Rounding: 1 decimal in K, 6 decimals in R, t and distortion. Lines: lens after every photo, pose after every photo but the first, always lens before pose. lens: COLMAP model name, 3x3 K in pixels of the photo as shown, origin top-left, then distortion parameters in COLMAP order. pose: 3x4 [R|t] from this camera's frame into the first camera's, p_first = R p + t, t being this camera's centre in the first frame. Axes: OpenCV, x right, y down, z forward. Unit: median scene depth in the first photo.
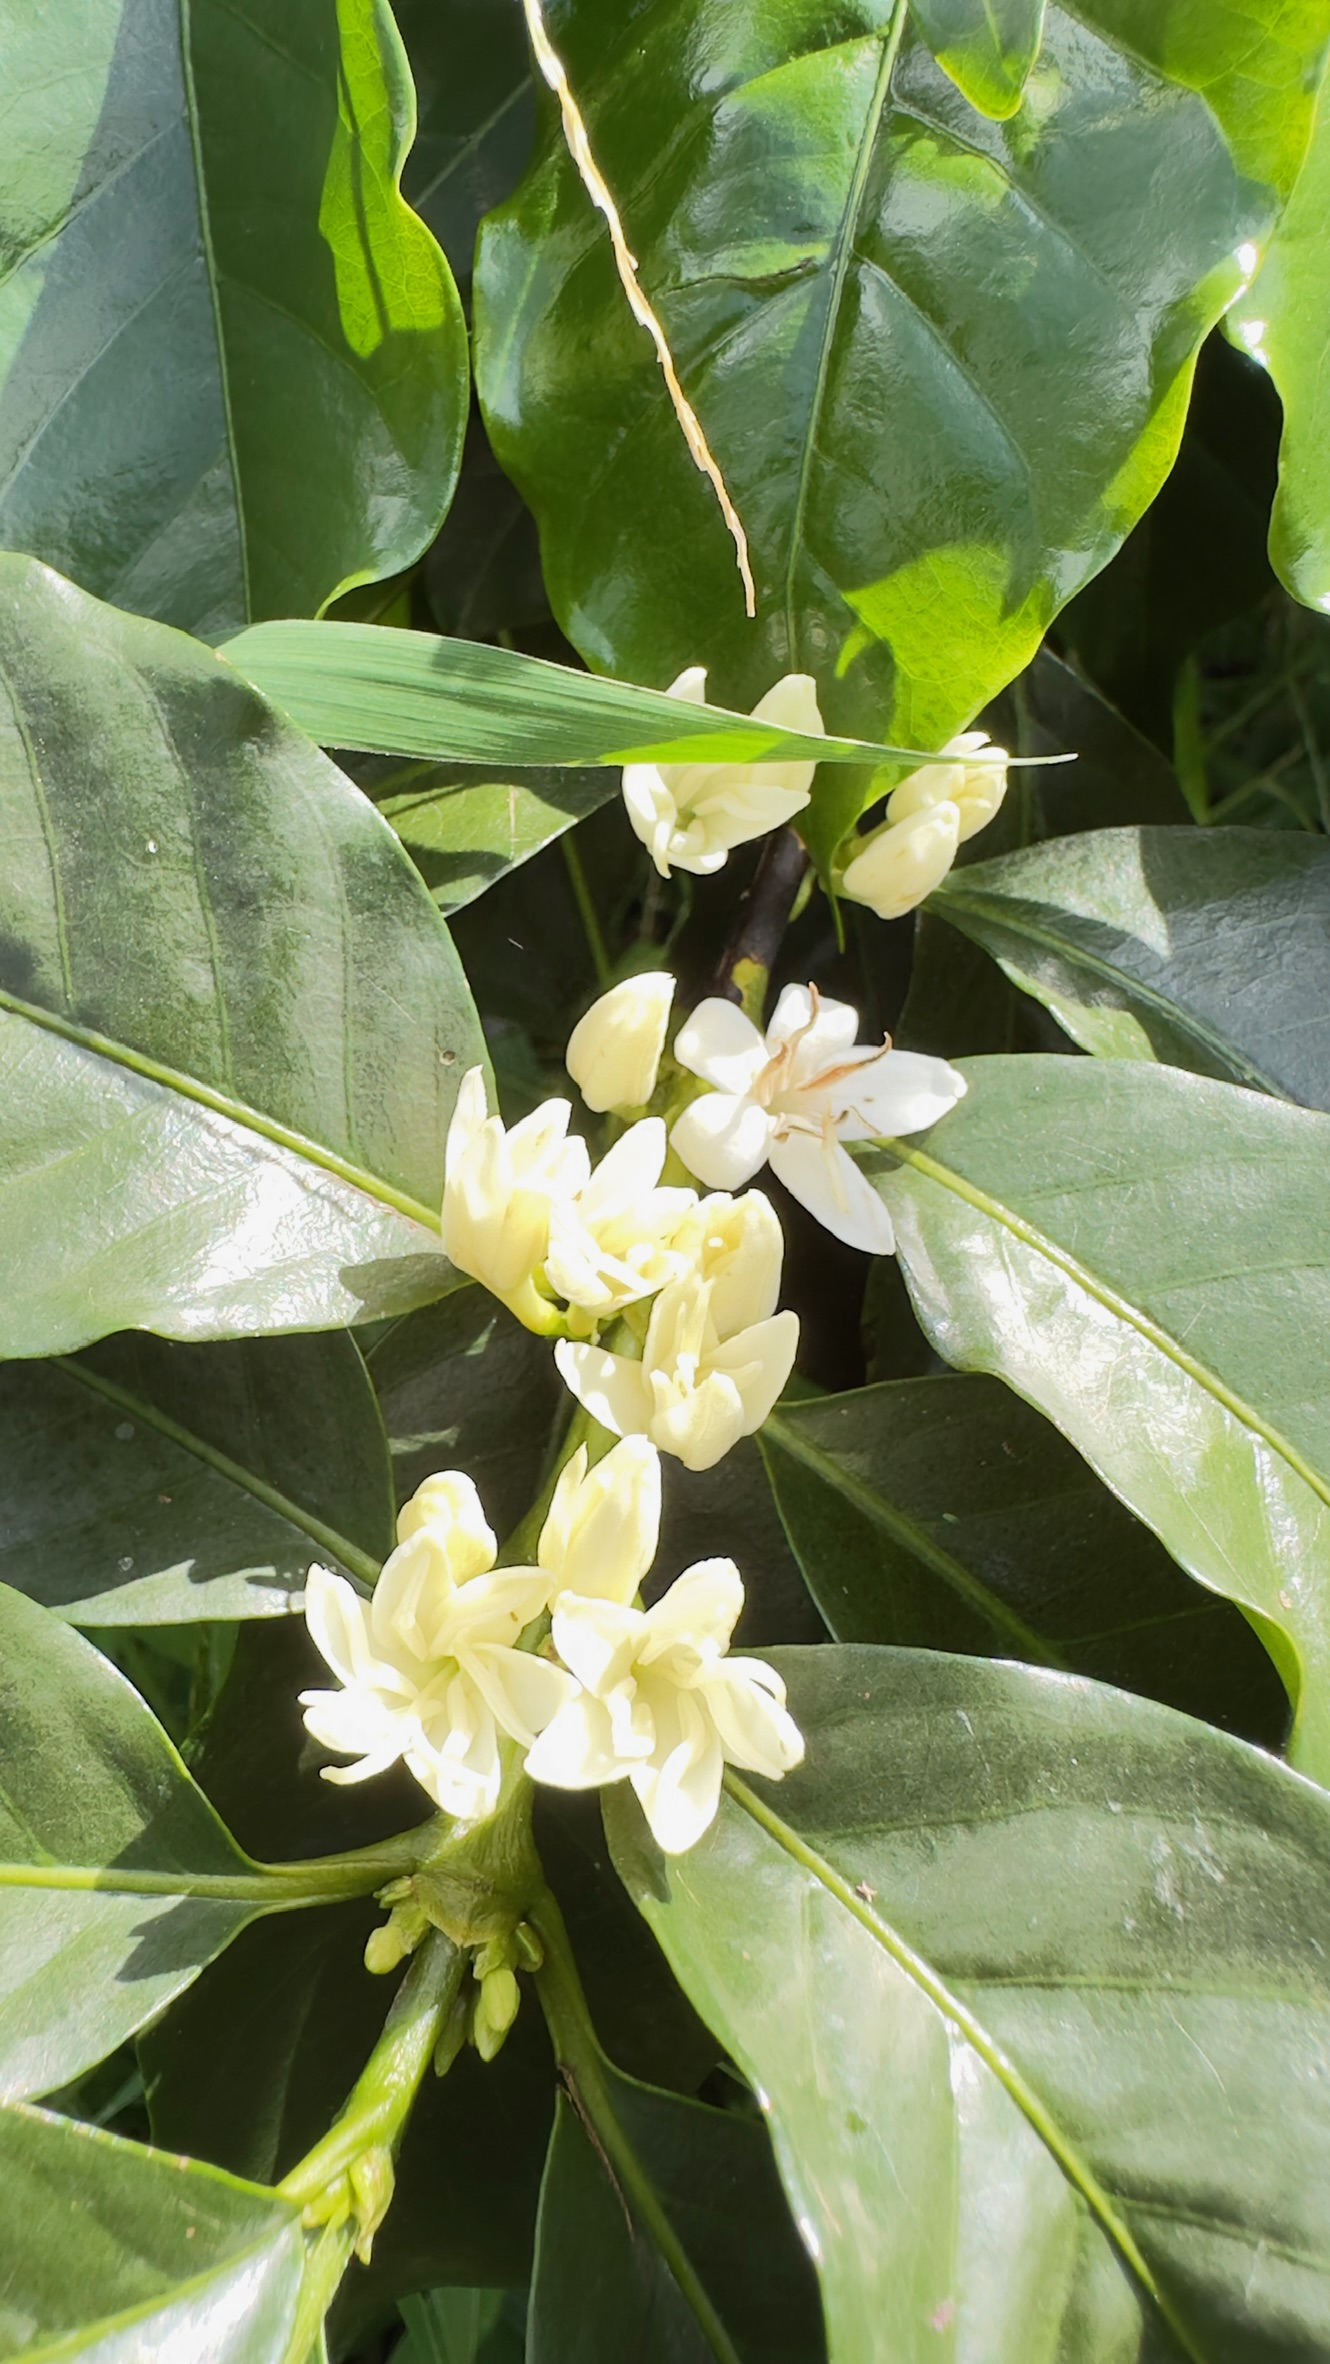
lens RADIAL K [[1670.1, 0, 668.6], [0, 1670.1, 1111.7], [0, 0, 1]] dist [0.006632, -0.000155]
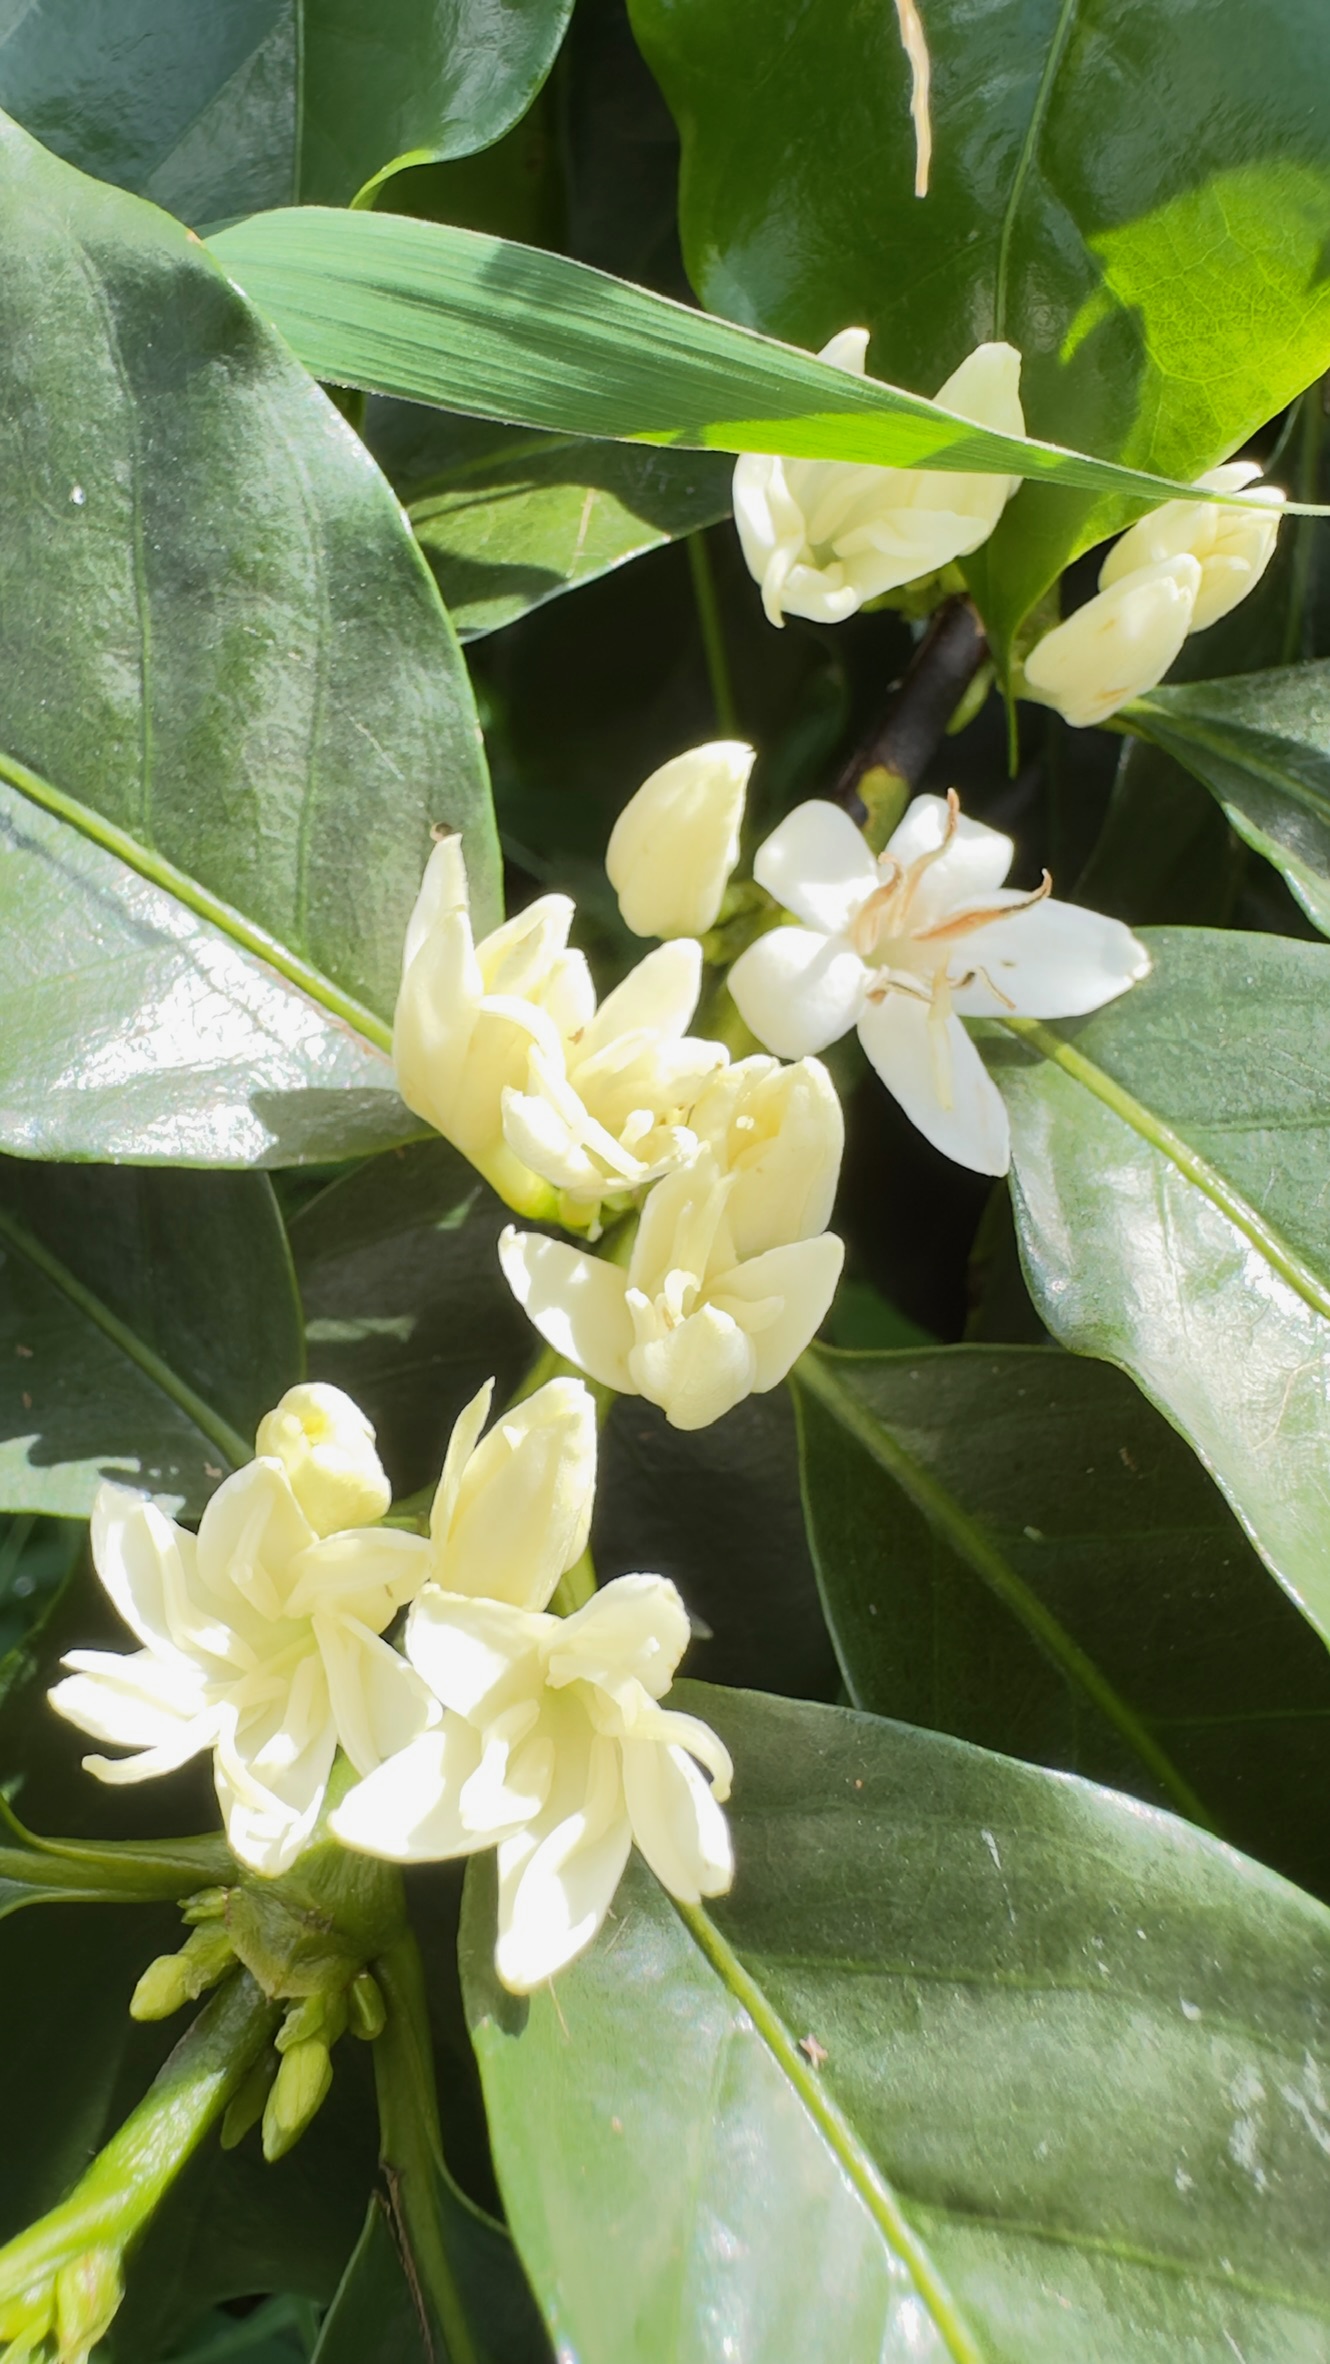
lens RADIAL K [[1526.3, 0, 665.0], [0, 1526.3, 1182.0], [0, 0, 1]] dist [-0.011359, 0.002705]
pose [[0.981950, 0.140931, -0.126146, 0.074685], [-0.126837, 0.985400, 0.113572, 0.032092], [0.140310, -0.095522, 0.985489, 0.337032]]
